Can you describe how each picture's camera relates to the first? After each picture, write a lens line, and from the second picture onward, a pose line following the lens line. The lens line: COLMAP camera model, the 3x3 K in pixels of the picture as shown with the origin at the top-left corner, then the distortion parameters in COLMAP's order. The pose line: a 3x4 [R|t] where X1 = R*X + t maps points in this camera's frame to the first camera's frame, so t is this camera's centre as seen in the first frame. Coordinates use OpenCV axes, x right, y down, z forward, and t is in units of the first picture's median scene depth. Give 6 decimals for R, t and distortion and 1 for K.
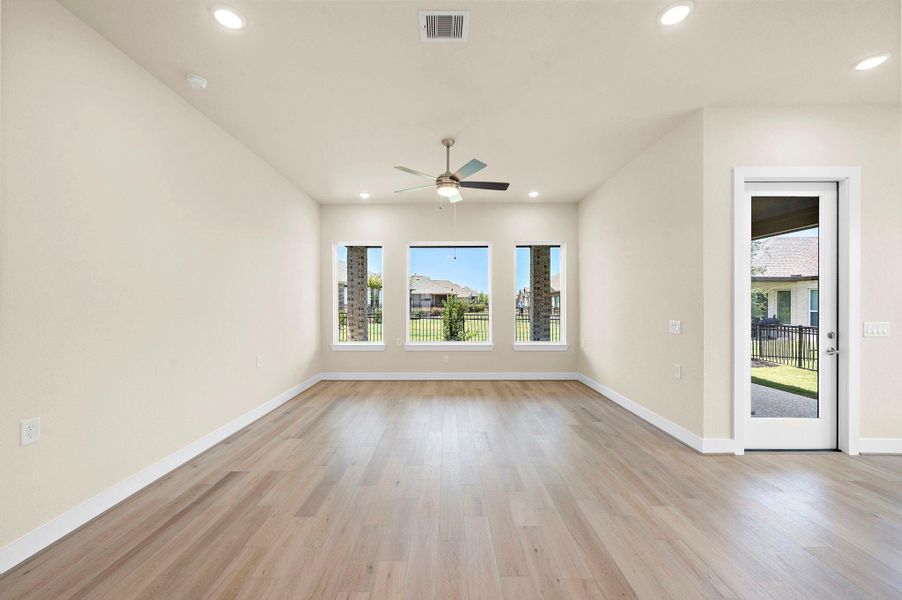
lens RADIAL K [[361.1, 0, 445.8], [0, 361.1, 303.0], [0, 0, 1]] dist [-0.004580, 0.001310]
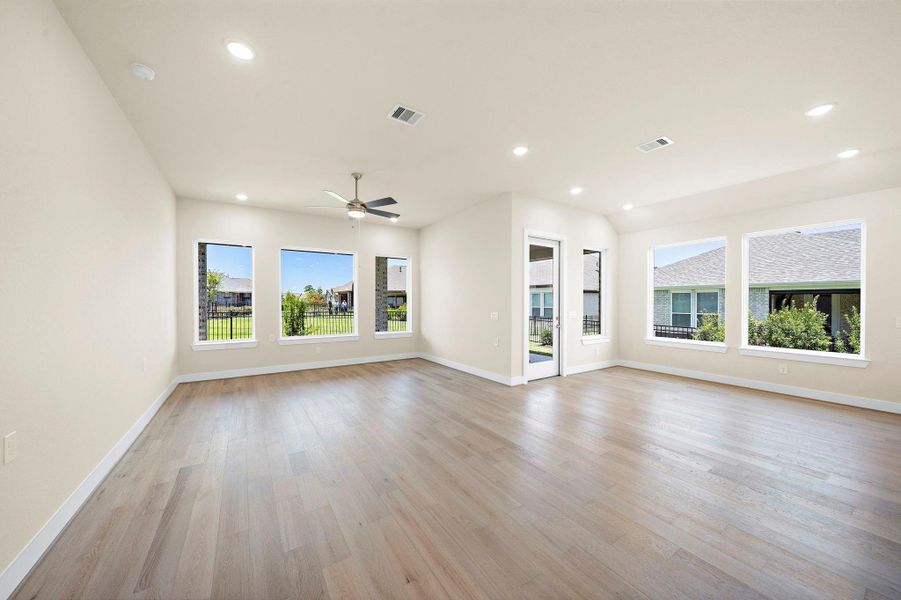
lens RADIAL K [[313.0, 0, 445.0], [0, 313.0, 302.5], [0, 0, 1]] dist [-0.005146, -0.000023]
pose [[0.839877, 0.000512, 0.542777, -0.345283], [-0.001959, 0.999996, 0.002088, 0.000029], [-0.542774, -0.002818, 0.839874, -0.103370]]
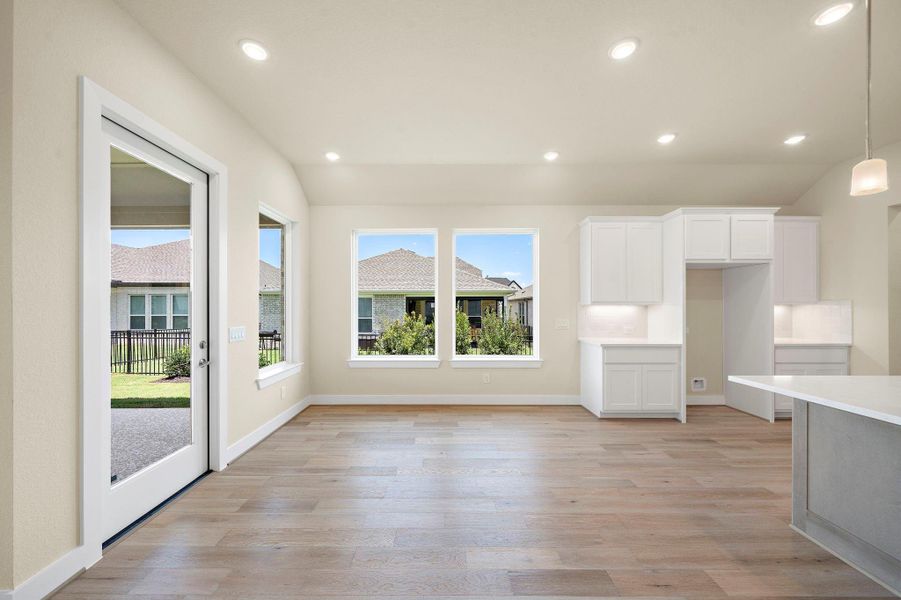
lens RADIAL K [[327.1, 0, 446.2], [0, 327.1, 306.3], [0, 0, 1]] dist [-0.004800, -0.000301]
pose [[-0.003961, -0.000182, 0.999992, 0.234869], [0.002886, 0.999996, 0.000193, -0.003790], [-0.999988, 0.002886, -0.003961, 0.356003]]
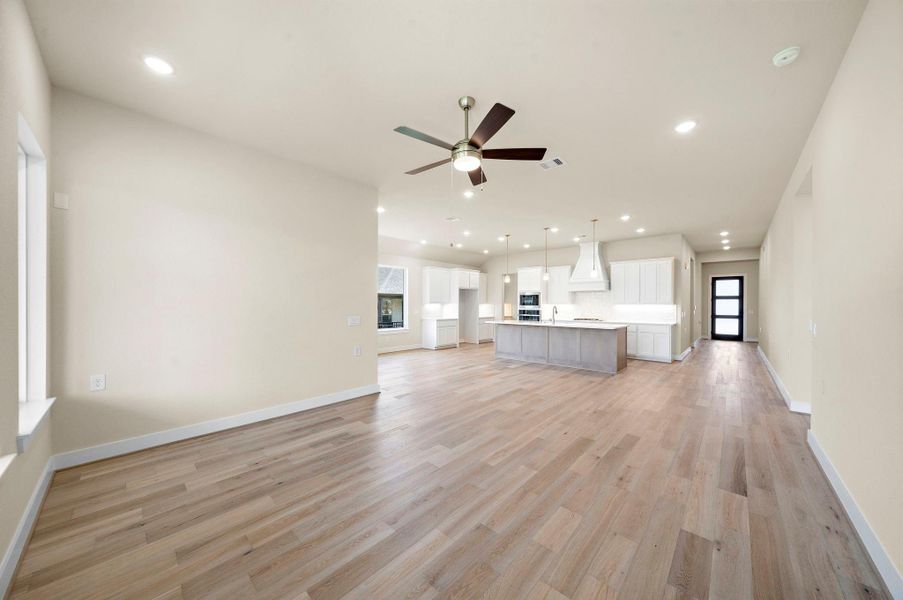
lens RADIAL K [[313.7, 0, 451.3], [0, 313.7, 300.5], [0, 0, 1]] dist [-0.005146, -0.000023]
pose [[-0.746300, 0.009471, 0.665542, -0.440139], [-0.001180, 0.999878, -0.015552, 0.008442], [-0.665608, -0.012392, -0.746198, 1.581994]]
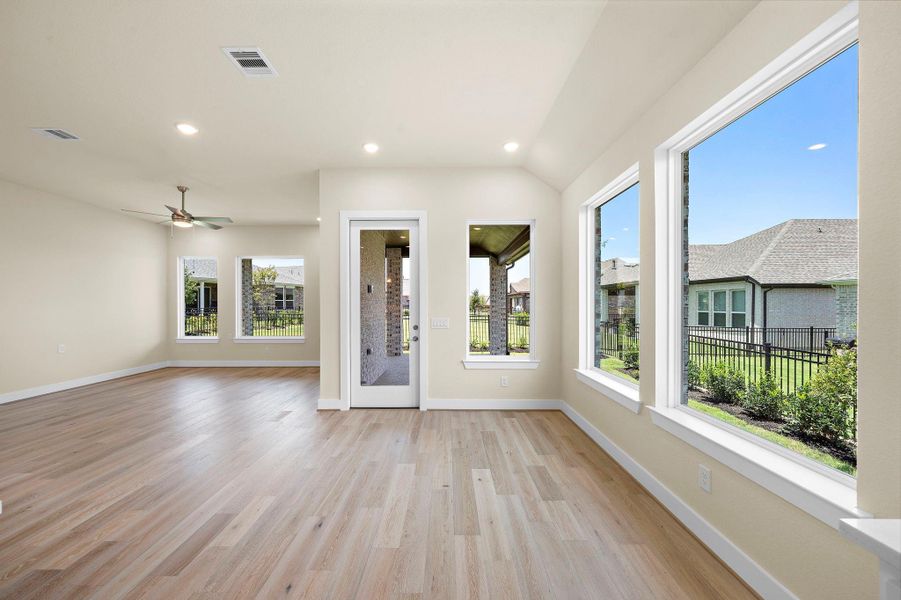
lens RADIAL K [[345.3, 0, 443.4], [0, 345.3, 303.2], [0, 0, 1]] dist [-0.003516, -0.000072]
pose [[0.999998, -0.001181, -0.001332, 1.040875], [0.001176, 0.999992, -0.003820, -0.001894], [0.001337, 0.003818, 0.999992, -0.326278]]
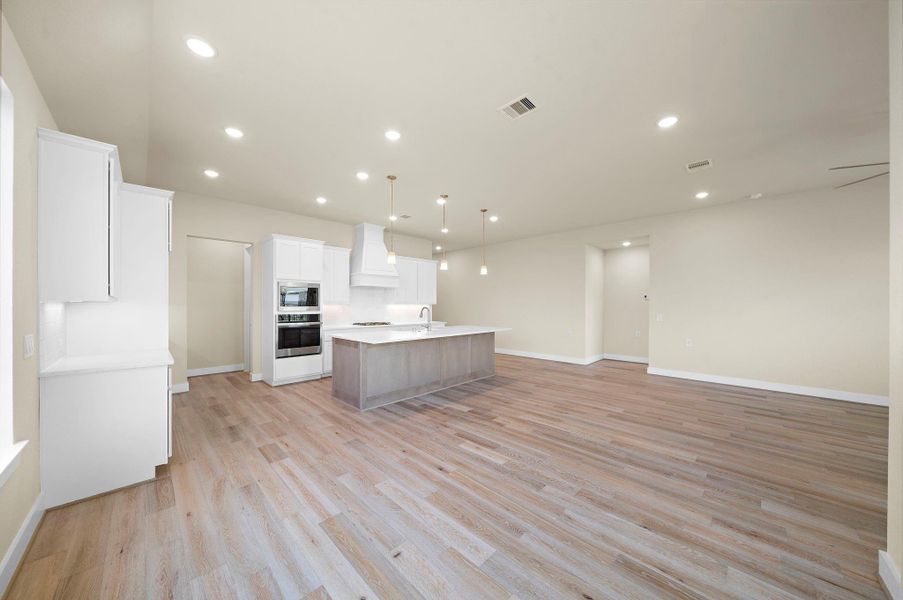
lens RADIAL K [[313.7, 0, 446.4], [0, 313.7, 303.1], [0, 0, 1]] dist [-0.005146, -0.000023]
pose [[-0.709984, -0.003186, -0.704211, 1.315831], [-0.000640, 0.999992, -0.003879, -0.002459], [0.704218, -0.002303, -0.709980, 0.746151]]
